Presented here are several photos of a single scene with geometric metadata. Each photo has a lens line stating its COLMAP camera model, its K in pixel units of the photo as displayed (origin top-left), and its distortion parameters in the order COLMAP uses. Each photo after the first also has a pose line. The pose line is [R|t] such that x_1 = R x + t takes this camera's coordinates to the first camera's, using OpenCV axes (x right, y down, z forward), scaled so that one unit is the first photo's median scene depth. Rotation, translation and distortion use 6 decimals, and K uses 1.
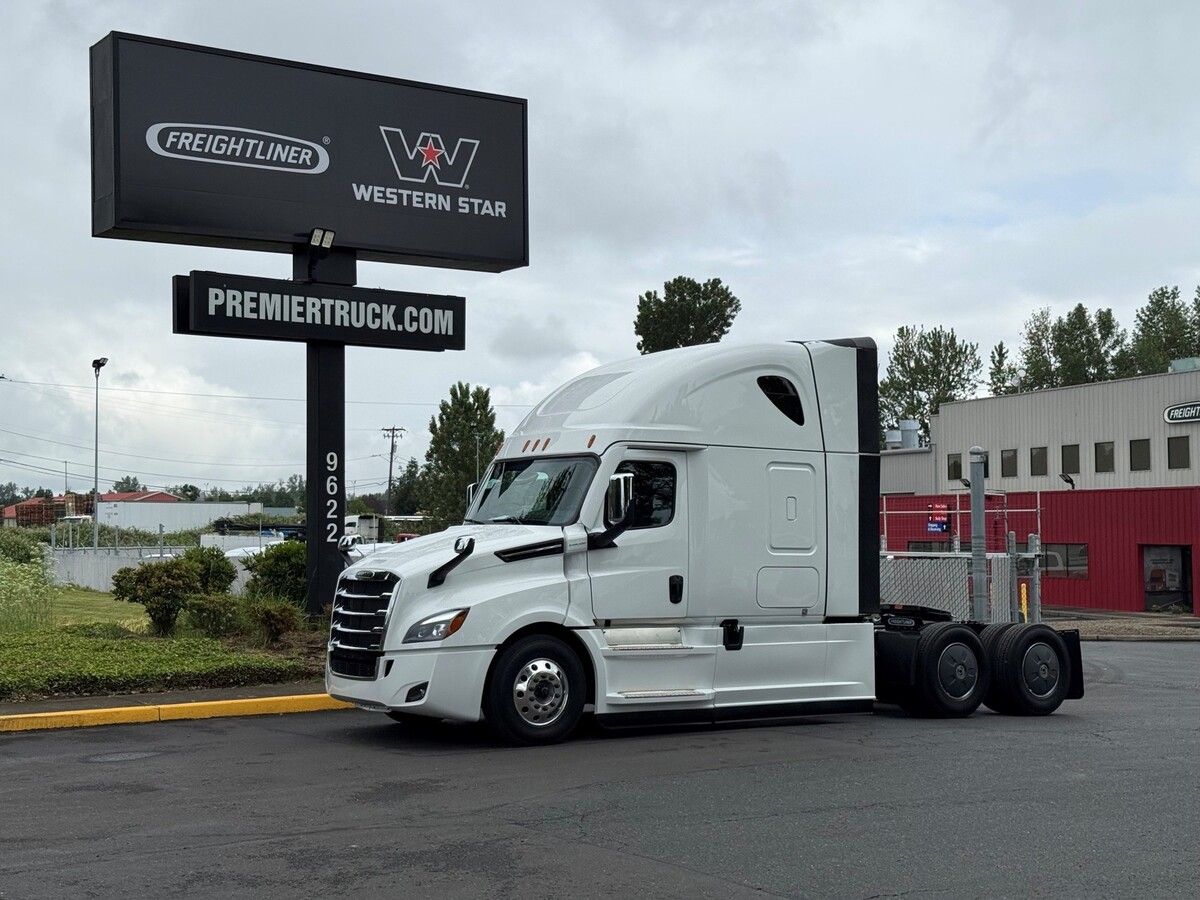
lens RADIAL K [[1867.1, 0, 600.0], [0, 1867.1, 450.0], [0, 0, 1]] dist [-0.017958, -0.016964]
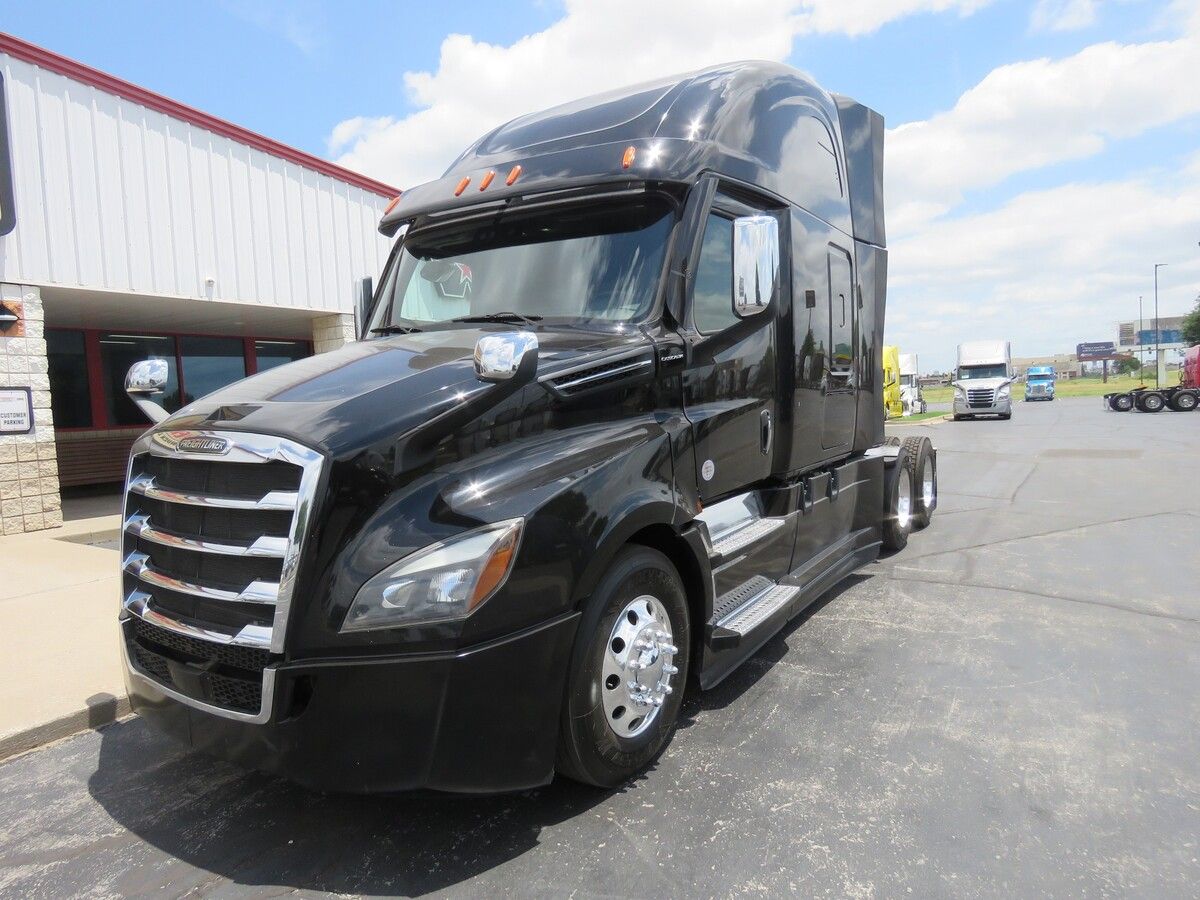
lens RADIAL K [[779.8, 0, 600.0], [0, 779.8, 450.0], [0, 0, 1]] dist [-0.004260, -0.001632]
pose [[0.914154, -0.063462, 0.400368, -0.117010], [0.011720, 0.991394, 0.130386, 0.047833], [-0.405197, -0.114501, 0.907031, 0.821102]]
